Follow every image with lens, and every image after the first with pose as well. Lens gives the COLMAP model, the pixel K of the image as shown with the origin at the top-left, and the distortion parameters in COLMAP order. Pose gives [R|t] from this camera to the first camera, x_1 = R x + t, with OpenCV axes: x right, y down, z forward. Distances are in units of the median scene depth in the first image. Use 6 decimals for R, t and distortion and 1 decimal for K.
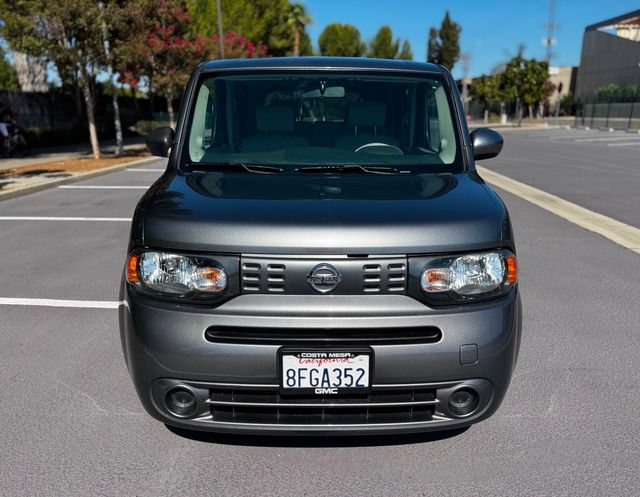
lens RADIAL K [[480.6, 0, 326.4], [0, 480.6, 266.2], [0, 0, 1]] dist [0.122513, -0.160926]
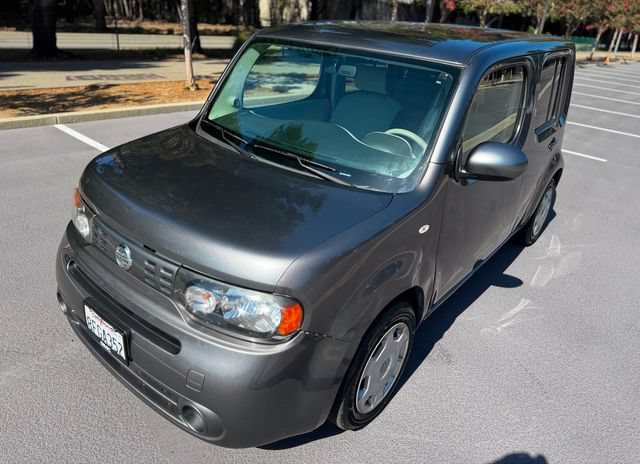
lens RADIAL K [[462.8, 0, 327.8], [0, 462.8, 232.7], [0, 0, 1]] dist [0.052889, -0.046701]
pose [[0.778802, 0.322986, -0.537725, 0.924160], [-0.261477, 0.946377, 0.189740, -0.356720], [0.570173, -0.007167, 0.821493, 0.373356]]
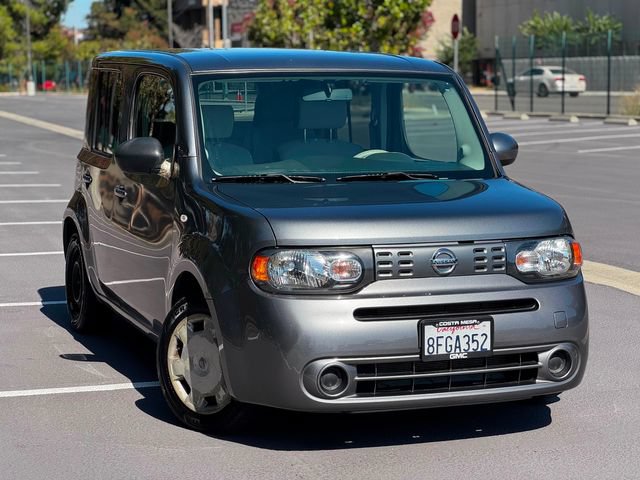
lens RADIAL K [[1452.9, 0, 320.0], [0, 1452.9, 240.0], [0, 0, 1]] dist [-0.002538, 0.712573]
pose [[0.939930, -0.044172, 0.338498, -1.454991], [0.107305, 0.979561, -0.170136, 0.532820], [-0.324065, 0.196238, 0.925458, -2.136805]]
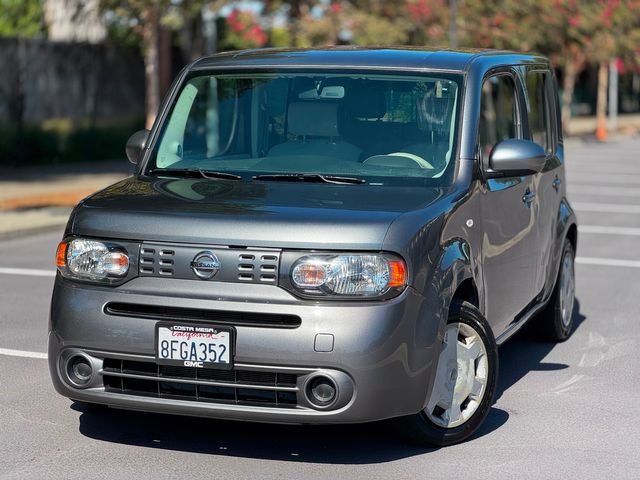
lens RADIAL K [[1452.9, 0, 320.0], [0, 1452.9, 240.0], [0, 0, 1]] dist [-0.002538, 0.712573]
pose [[0.939083, 0.042479, -0.341056, 1.363228], [-0.108703, 0.978101, -0.177486, 0.527494], [0.326047, 0.203748, 0.923136, -1.984942]]
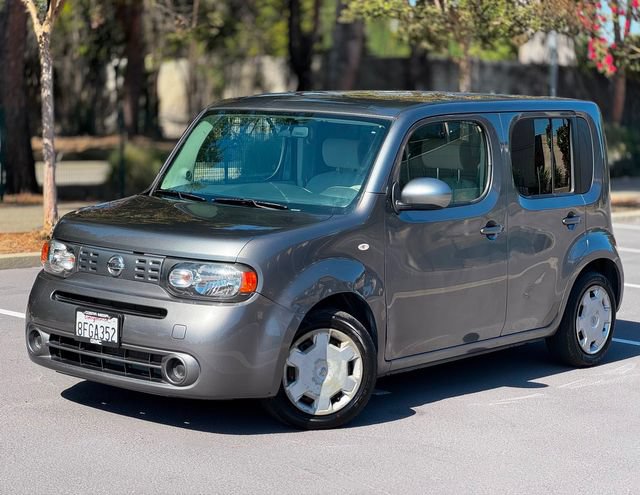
lens RADIAL K [[1537.3, 0, 320.0], [0, 1537.3, 247.5], [0, 0, 1]] dist [-0.124834, -0.150480]
pose [[0.765916, 0.088653, -0.636799, 3.279595], [-0.222065, 0.965972, -0.132612, 0.432914], [0.603373, 0.242981, 0.759540, -2.045961]]
